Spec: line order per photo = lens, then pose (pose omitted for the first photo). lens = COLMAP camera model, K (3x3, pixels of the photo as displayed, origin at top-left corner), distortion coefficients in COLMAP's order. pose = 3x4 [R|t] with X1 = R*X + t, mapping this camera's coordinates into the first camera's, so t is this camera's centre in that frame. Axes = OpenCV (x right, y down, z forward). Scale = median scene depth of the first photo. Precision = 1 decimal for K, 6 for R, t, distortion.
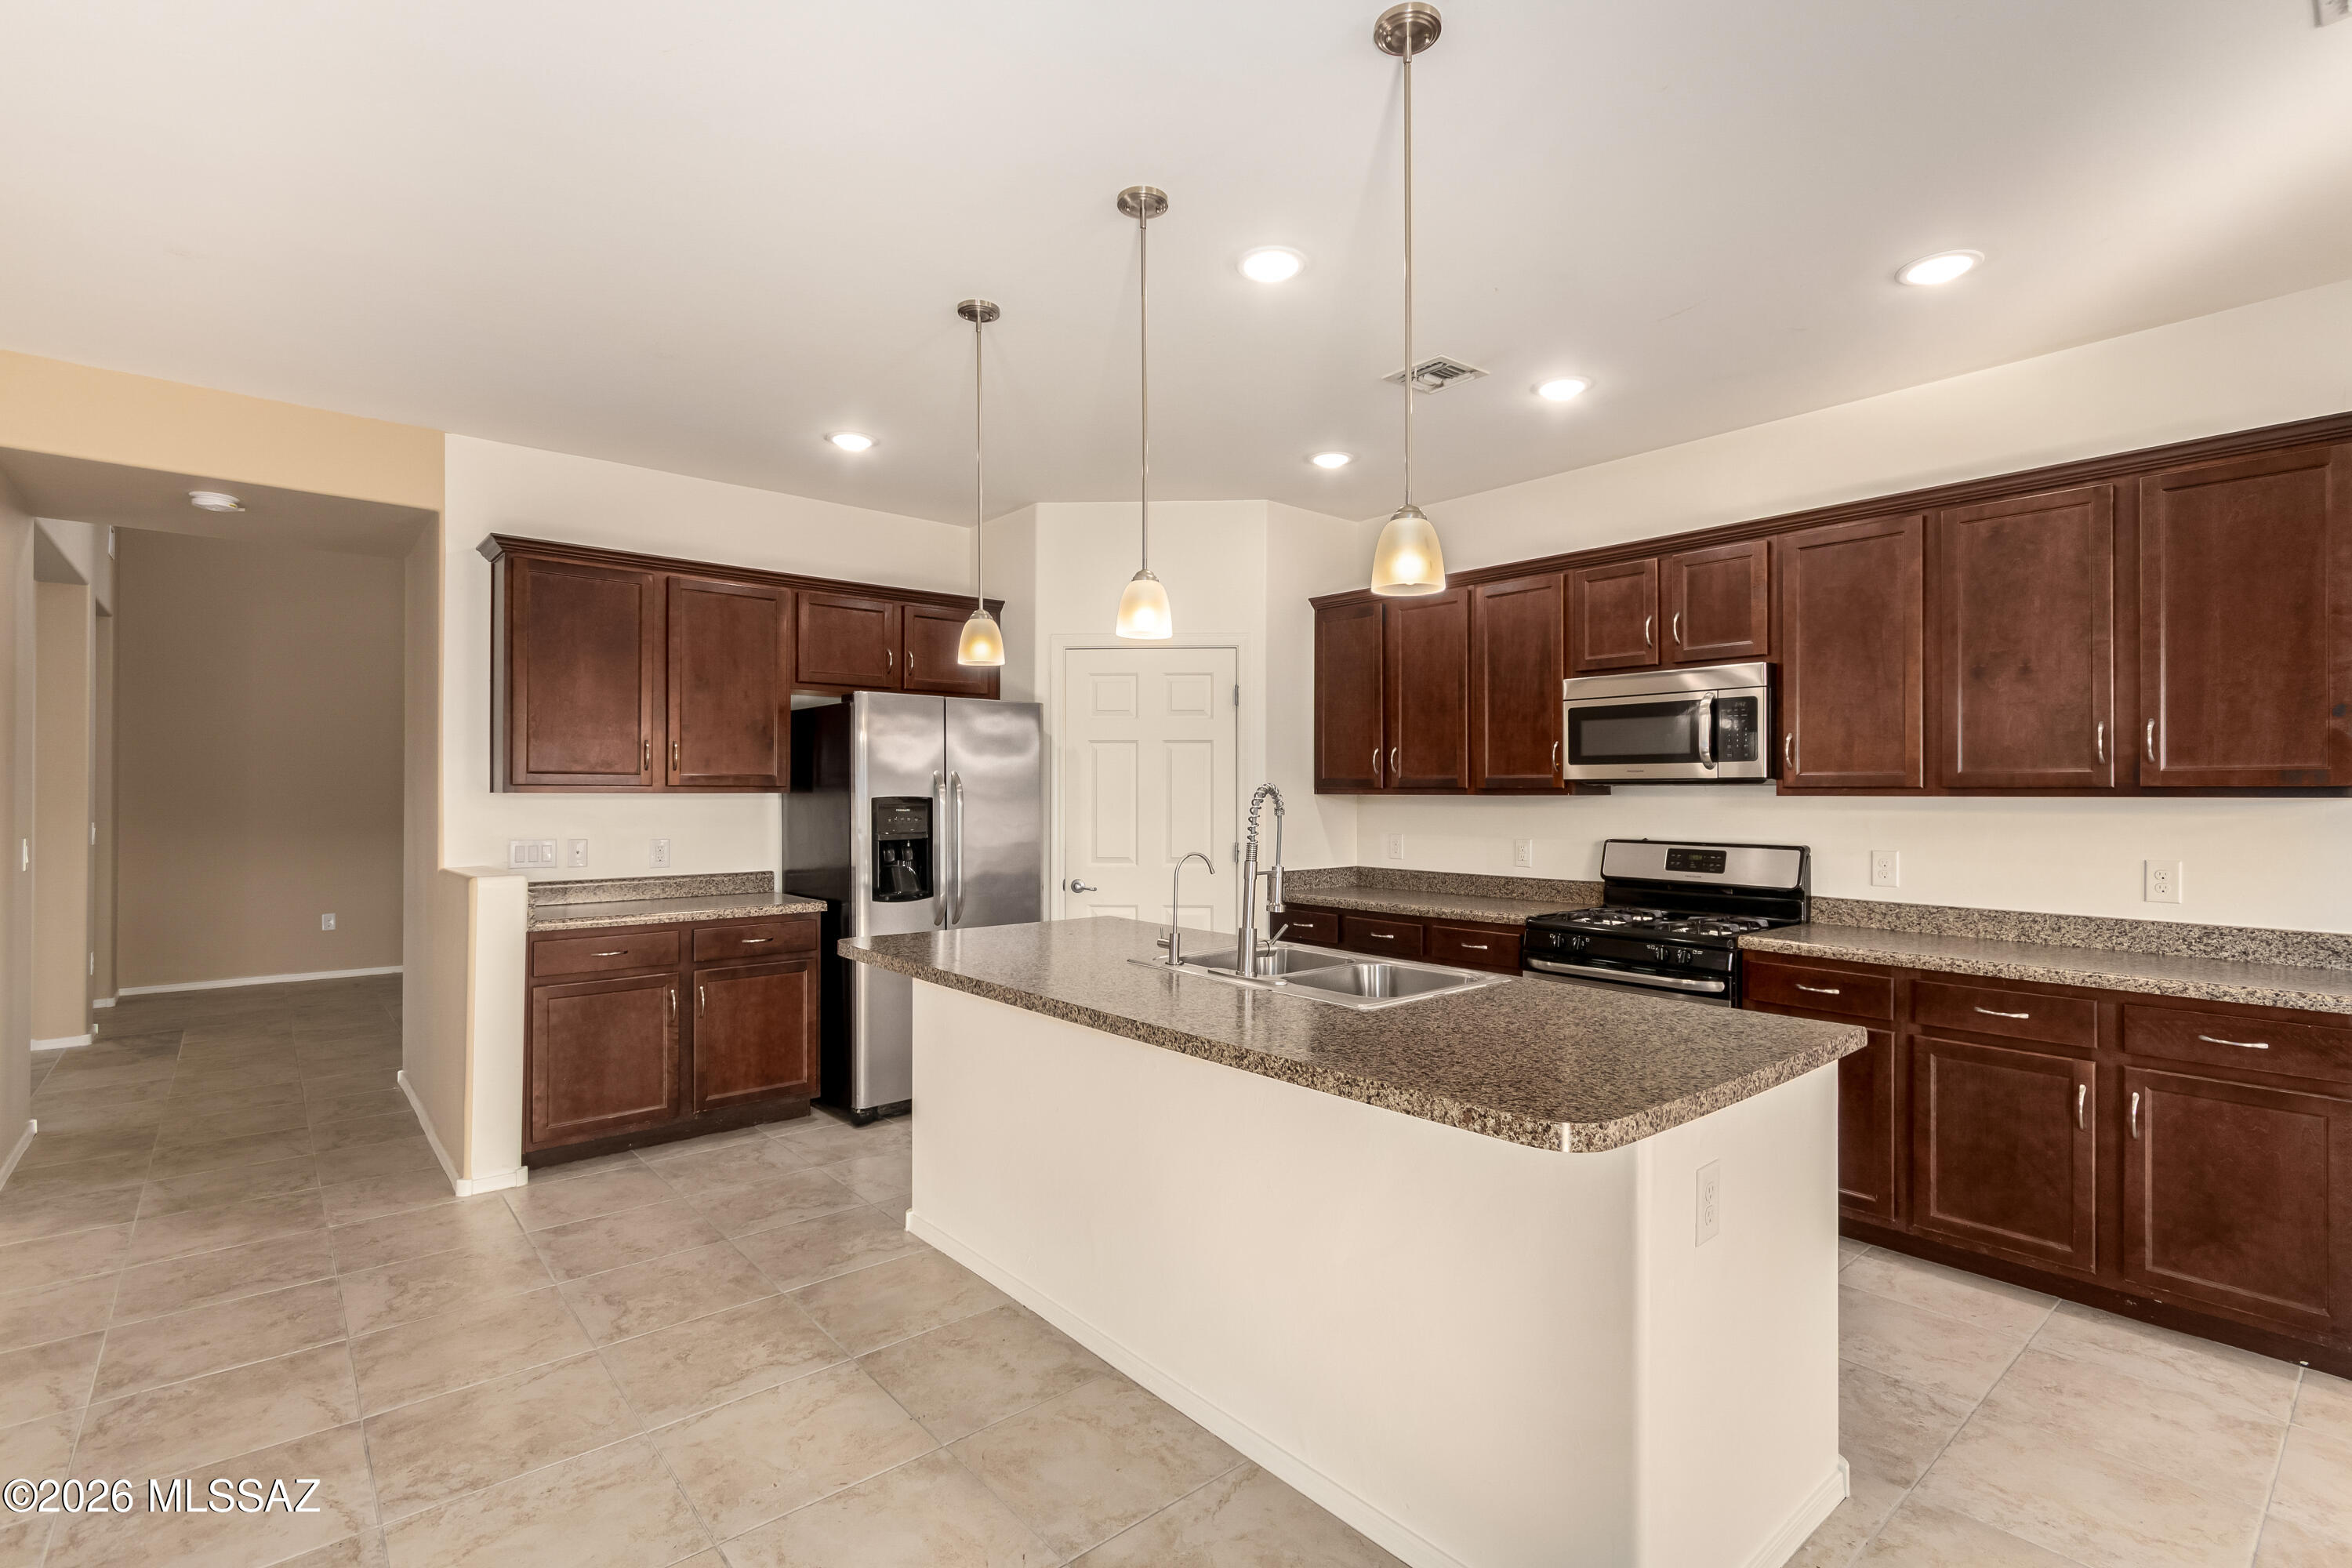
lens RADIAL K [[1094.7, 0, 1186.0], [0, 1094.7, 785.0], [0, 0, 1]] dist [0.002359, 0.000662]
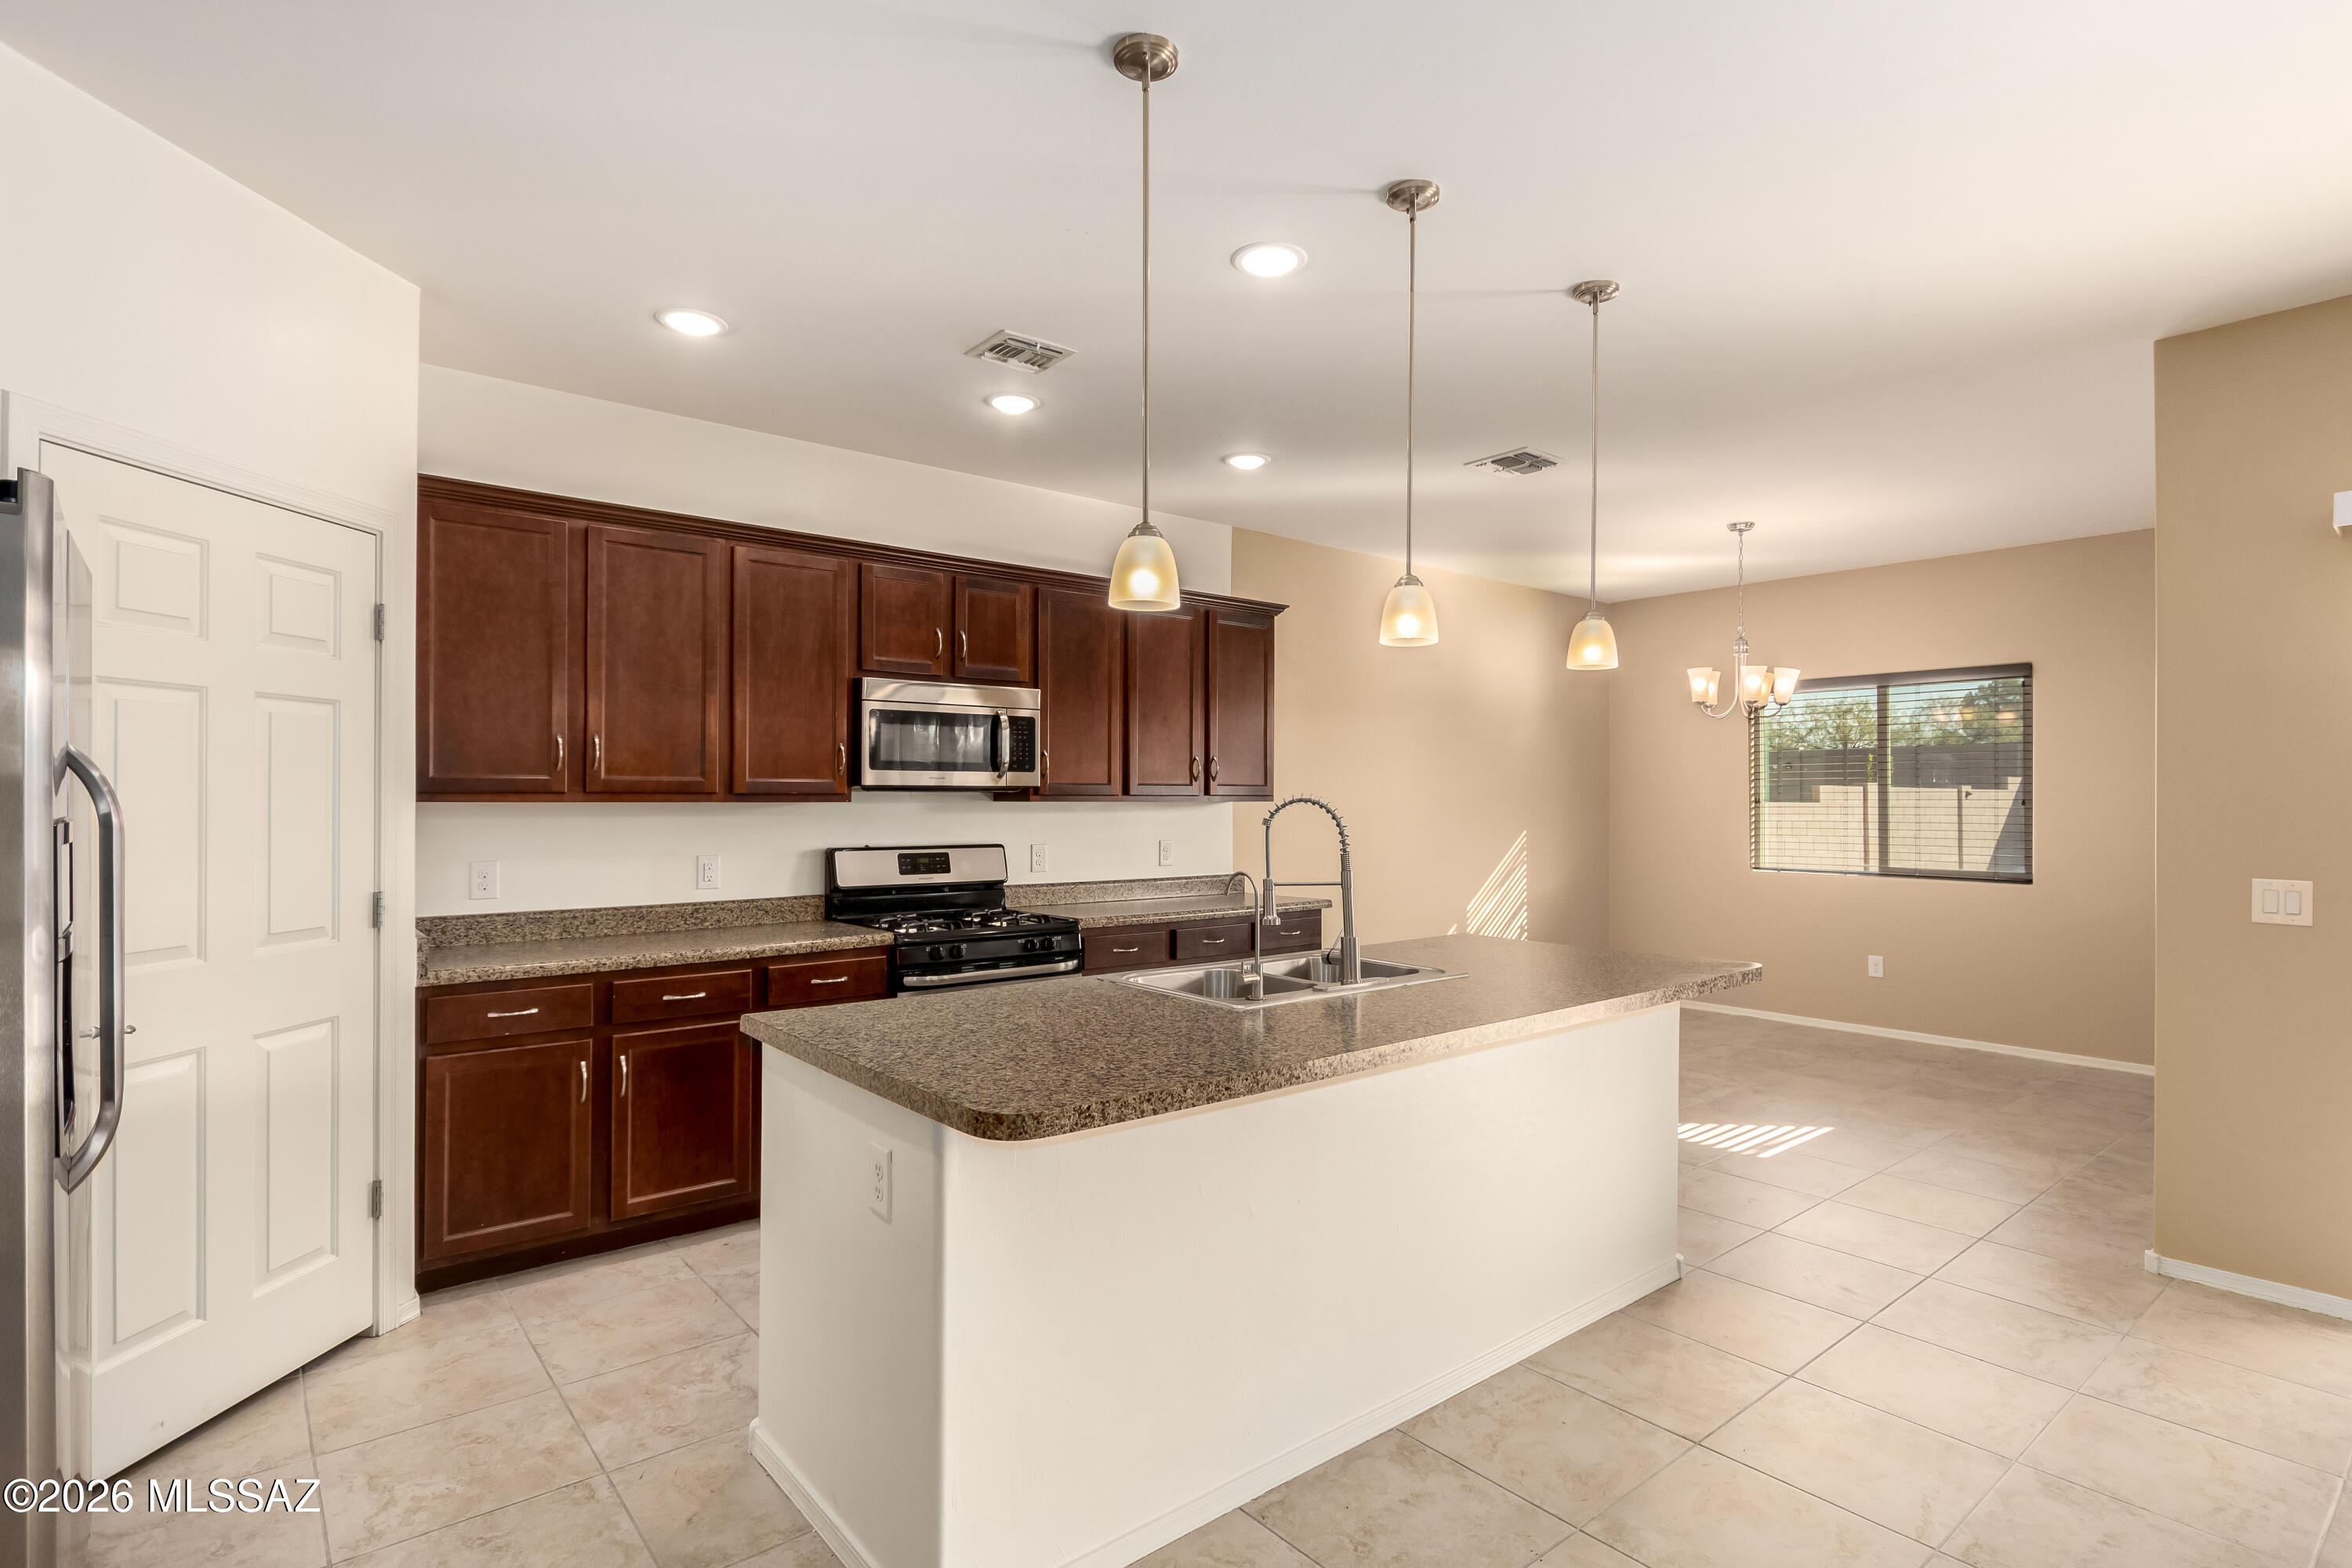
lens RADIAL K [[1162.1, 0, 1191.9], [0, 1162.1, 787.2], [0, 0, 1]] dist [-0.009635, 0.000697]
pose [[0.017005, 0.006641, 0.999833, -0.652711], [-0.006943, 0.999955, -0.006524, 0.001215], [-0.999831, -0.006831, 0.017051, 0.722102]]
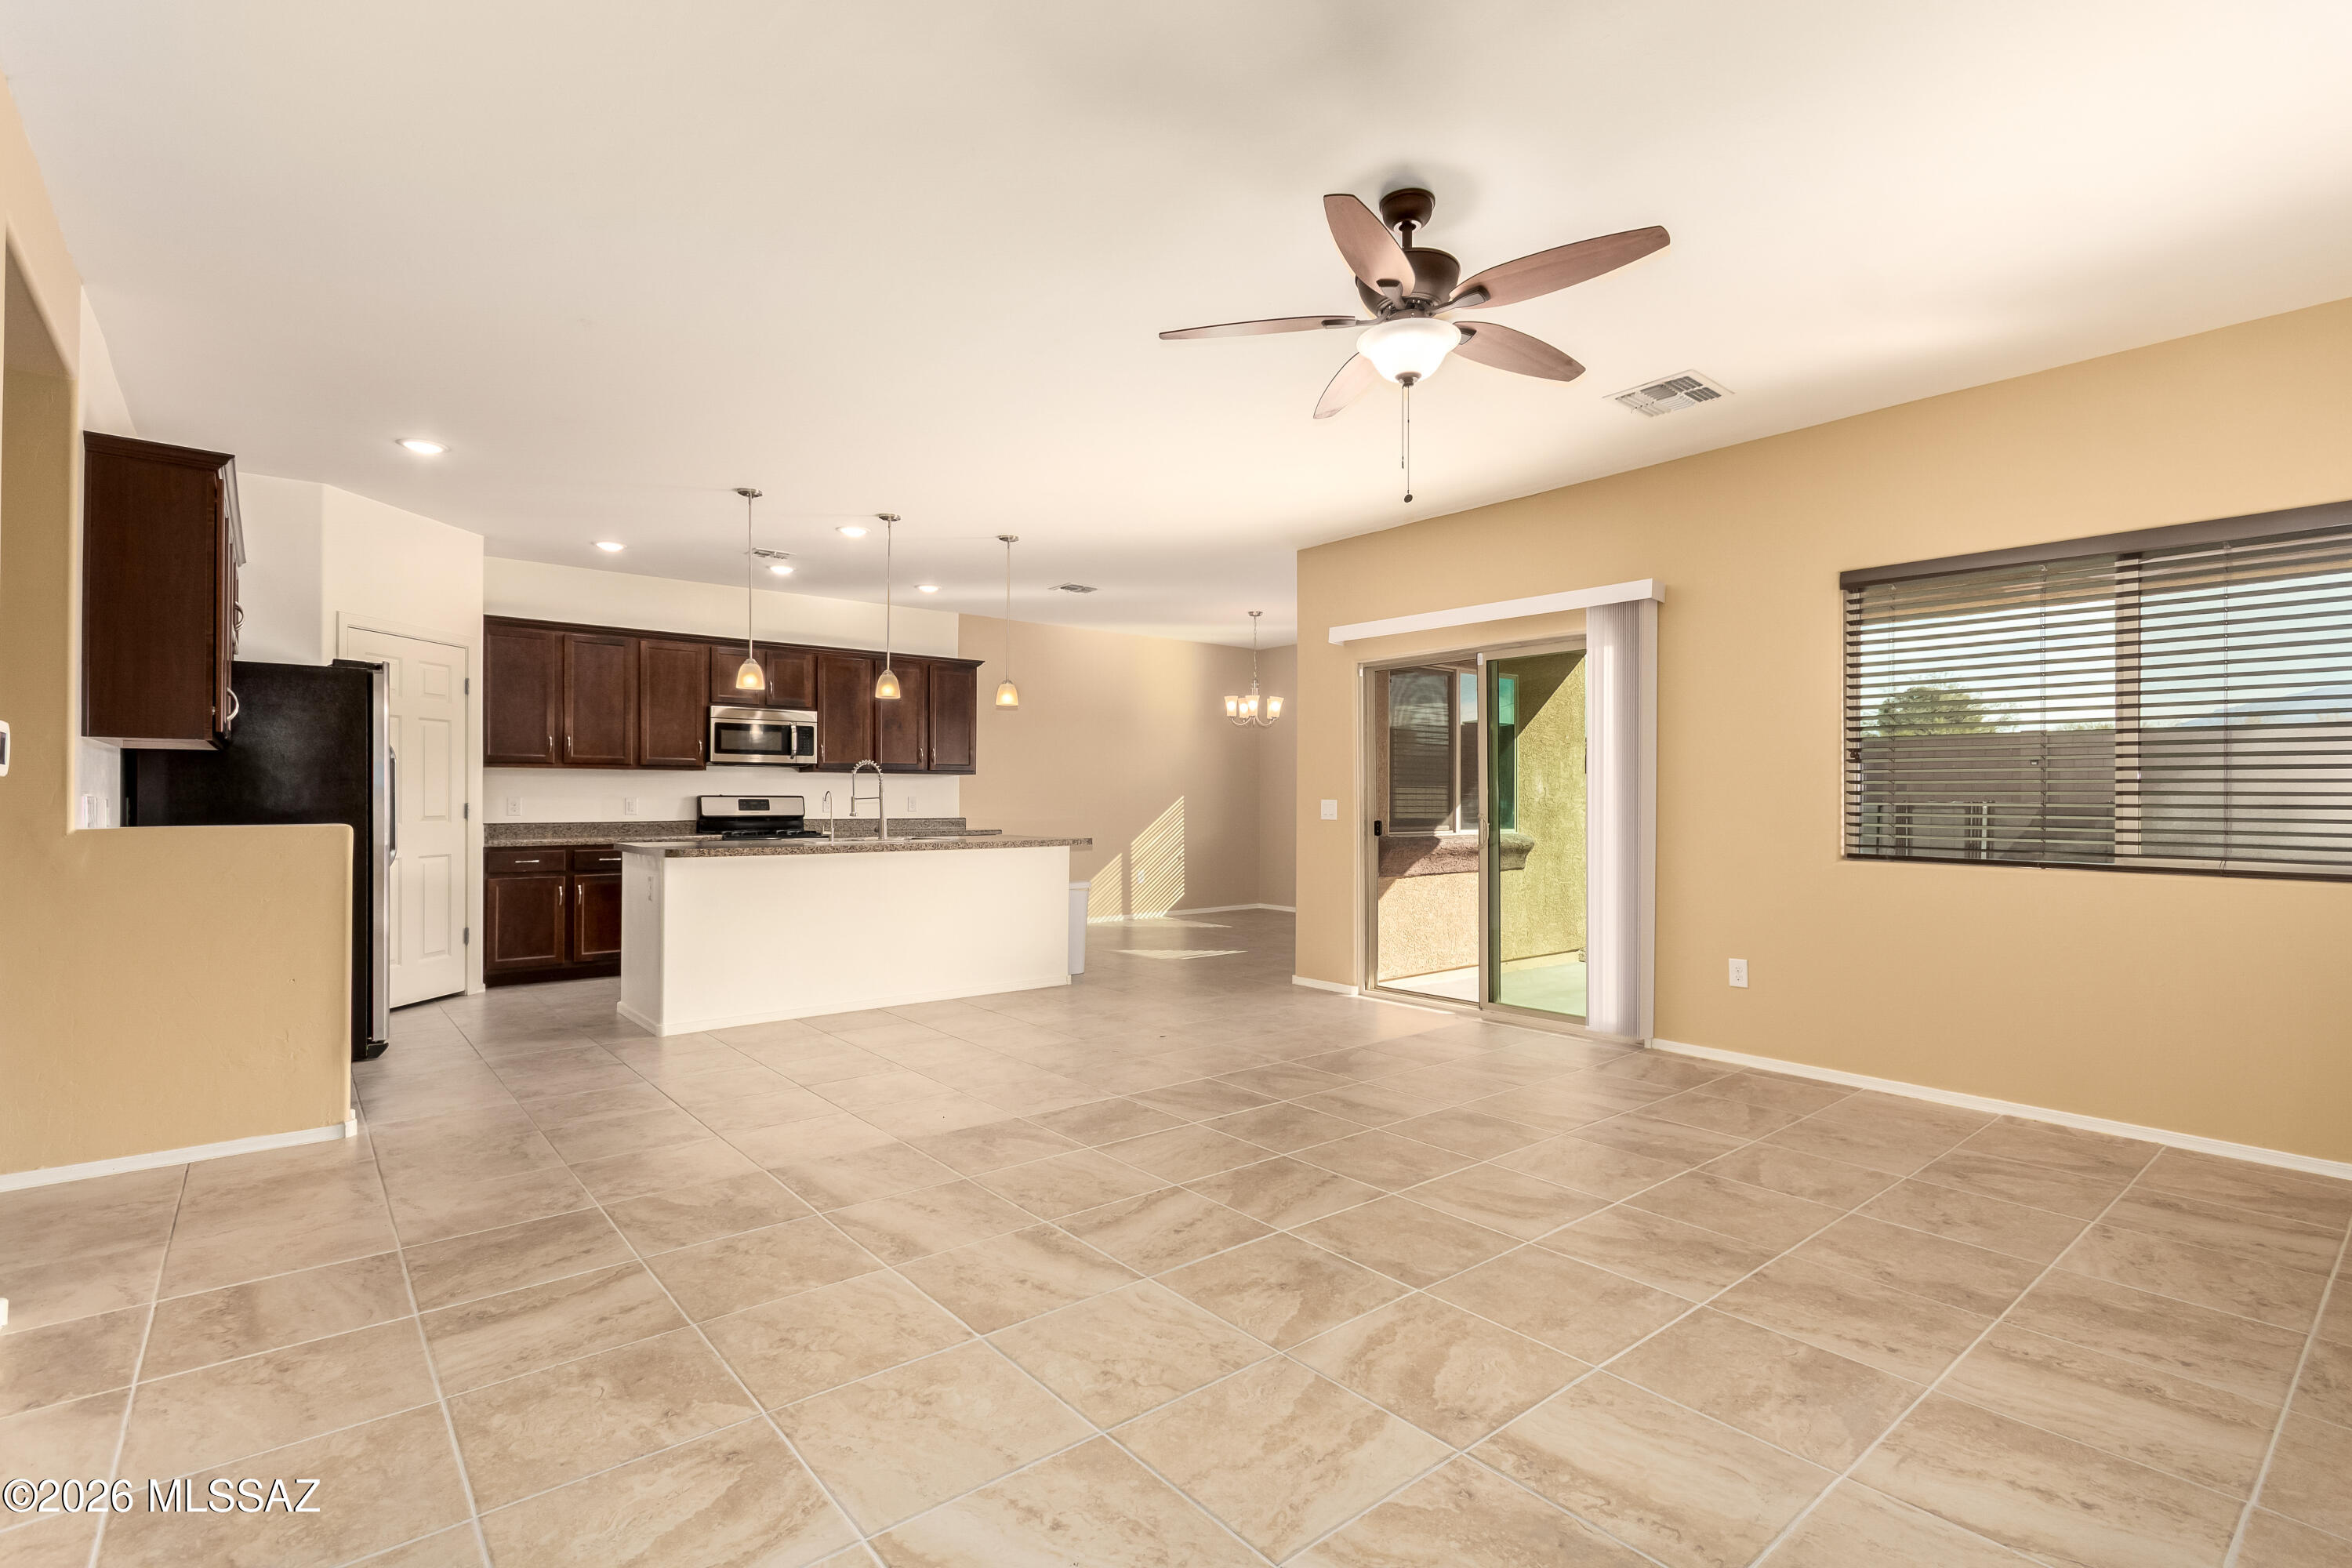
lens RADIAL K [[1094.7, 0, 1197.0], [0, 1094.7, 793.2], [0, 0, 1]] dist [0.002359, 0.000662]
pose [[0.011910, 0.001836, 0.999927, -1.492193], [-0.007609, 0.999970, -0.001745, 0.045586], [-0.999900, -0.007587, 0.011924, 0.180393]]
